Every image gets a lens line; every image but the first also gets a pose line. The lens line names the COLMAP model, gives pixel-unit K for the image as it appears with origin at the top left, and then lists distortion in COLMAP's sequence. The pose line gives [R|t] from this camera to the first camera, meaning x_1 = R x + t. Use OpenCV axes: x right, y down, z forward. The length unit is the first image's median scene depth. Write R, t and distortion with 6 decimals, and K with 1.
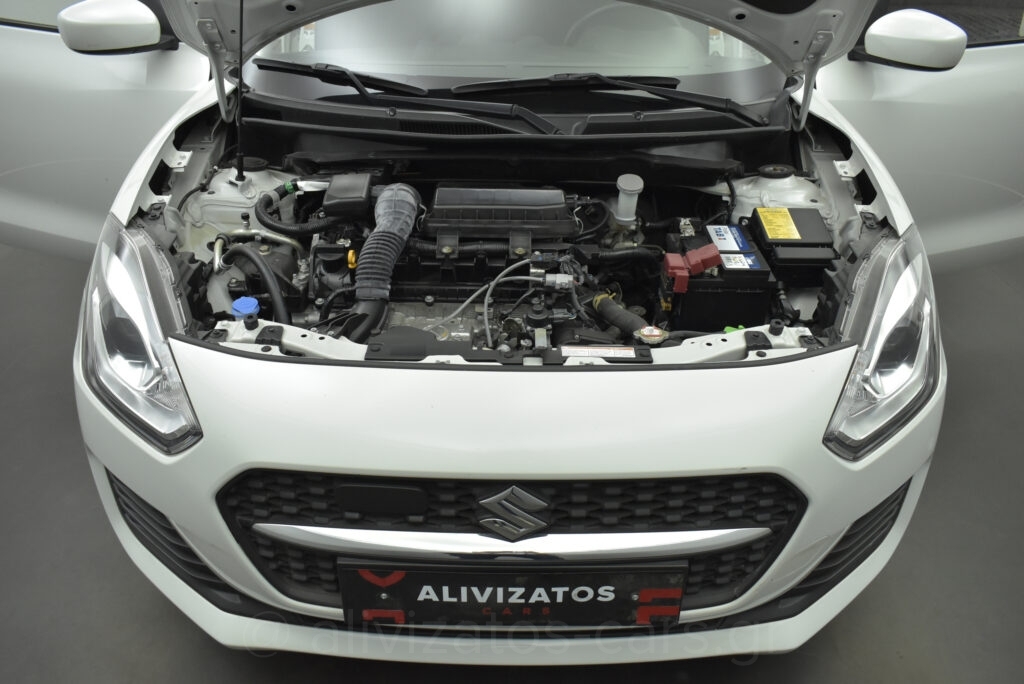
lens RADIAL K [[887.2, 0, 512.0], [0, 887.2, 342.0], [0, 0, 1]] dist [-0.004473, -0.001689]
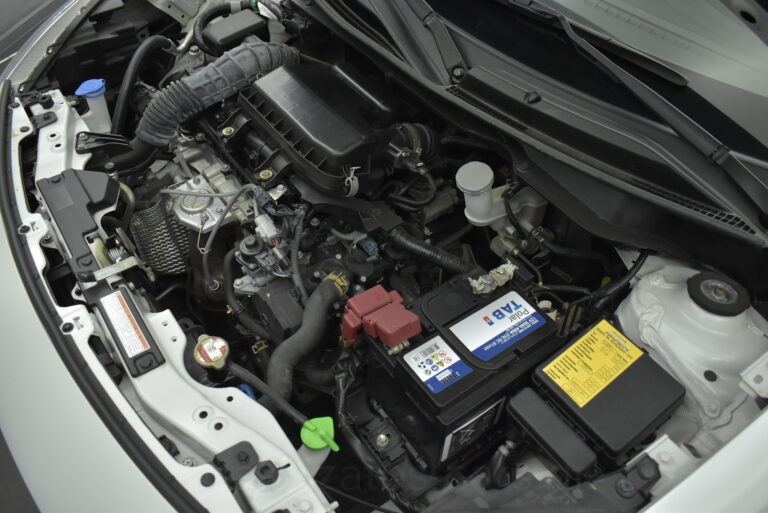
lens RADIAL K [[665.4, 0, 384.0], [0, 665.4, 256.5], [0, 0, 1]] dist [-0.004473, -0.001689]
pose [[0.562407, 0.600736, -0.568168, 0.447353], [-0.426678, 0.799434, 0.422907, -0.333383], [0.708269, 0.004580, 0.705928, 0.581537]]
